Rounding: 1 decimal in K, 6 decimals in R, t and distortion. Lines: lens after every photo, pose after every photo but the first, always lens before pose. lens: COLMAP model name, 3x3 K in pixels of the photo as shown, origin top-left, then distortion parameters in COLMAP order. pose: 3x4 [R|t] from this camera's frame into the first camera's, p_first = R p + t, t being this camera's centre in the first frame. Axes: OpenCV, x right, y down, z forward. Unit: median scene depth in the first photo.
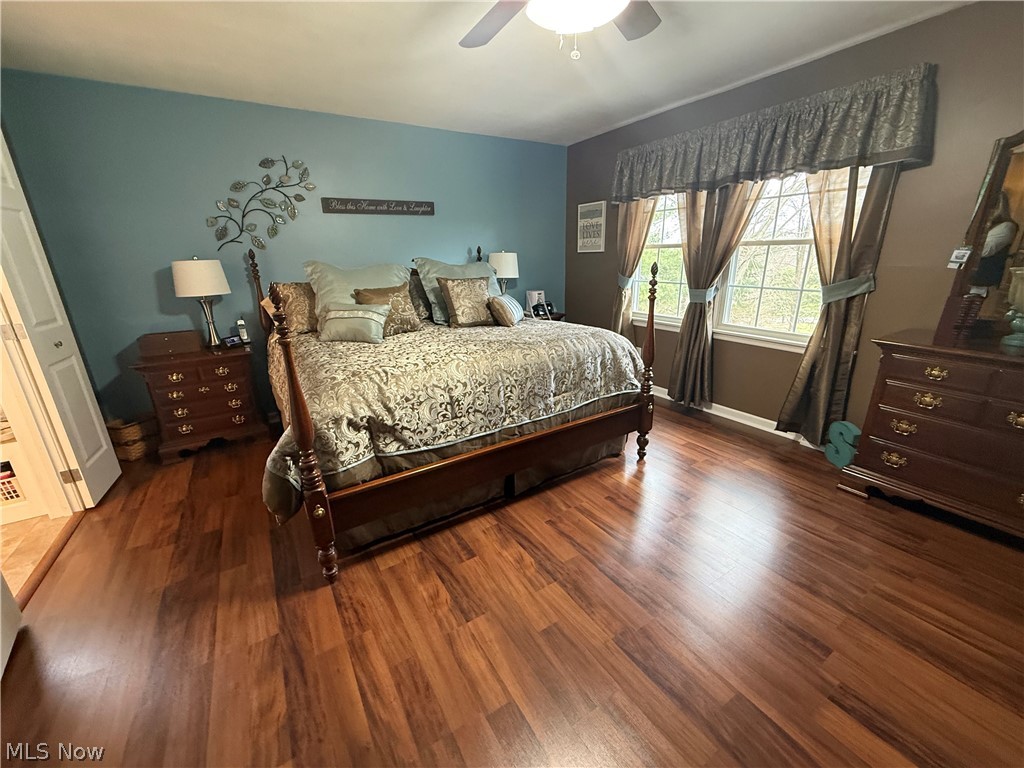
lens RADIAL K [[409.2, 0, 507.1], [0, 409.2, 384.8], [0, 0, 1]] dist [0.000765, 0.000500]
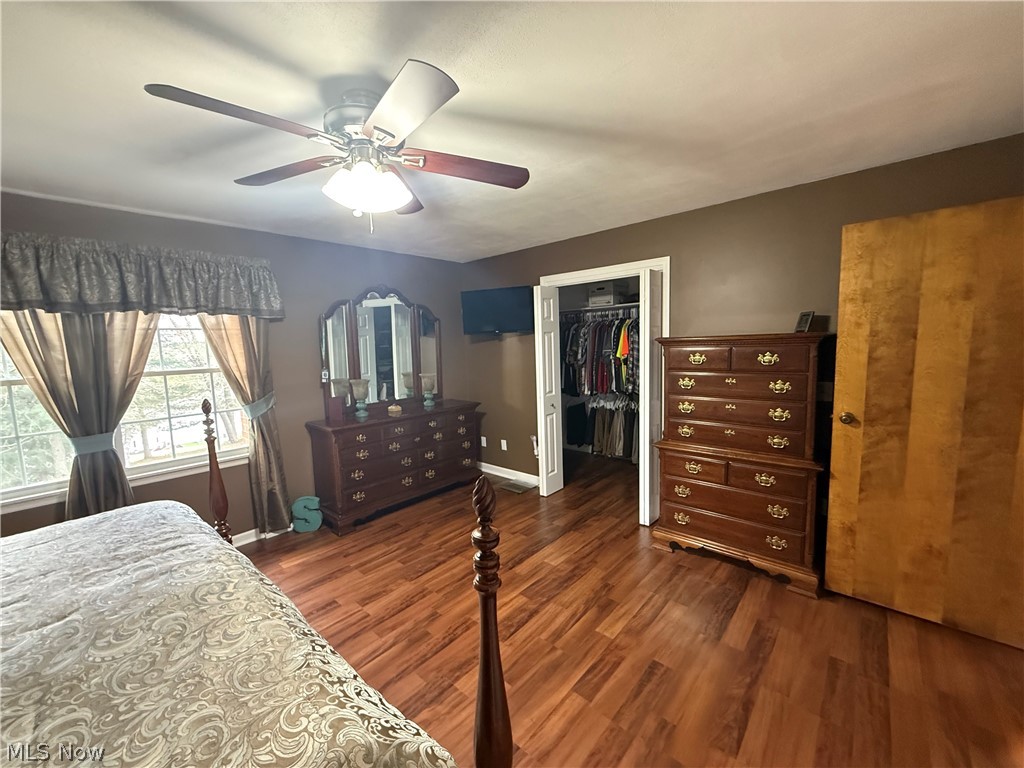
lens RADIAL K [[409.2, 0, 513.2], [0, 409.2, 383.9], [0, 0, 1]] dist [0.000765, 0.000500]
pose [[-0.285938, -0.065364, 0.956016, -0.626414], [0.333804, 0.928388, 0.163314, -0.249302], [-0.898228, 0.365820, -0.243642, 0.607538]]
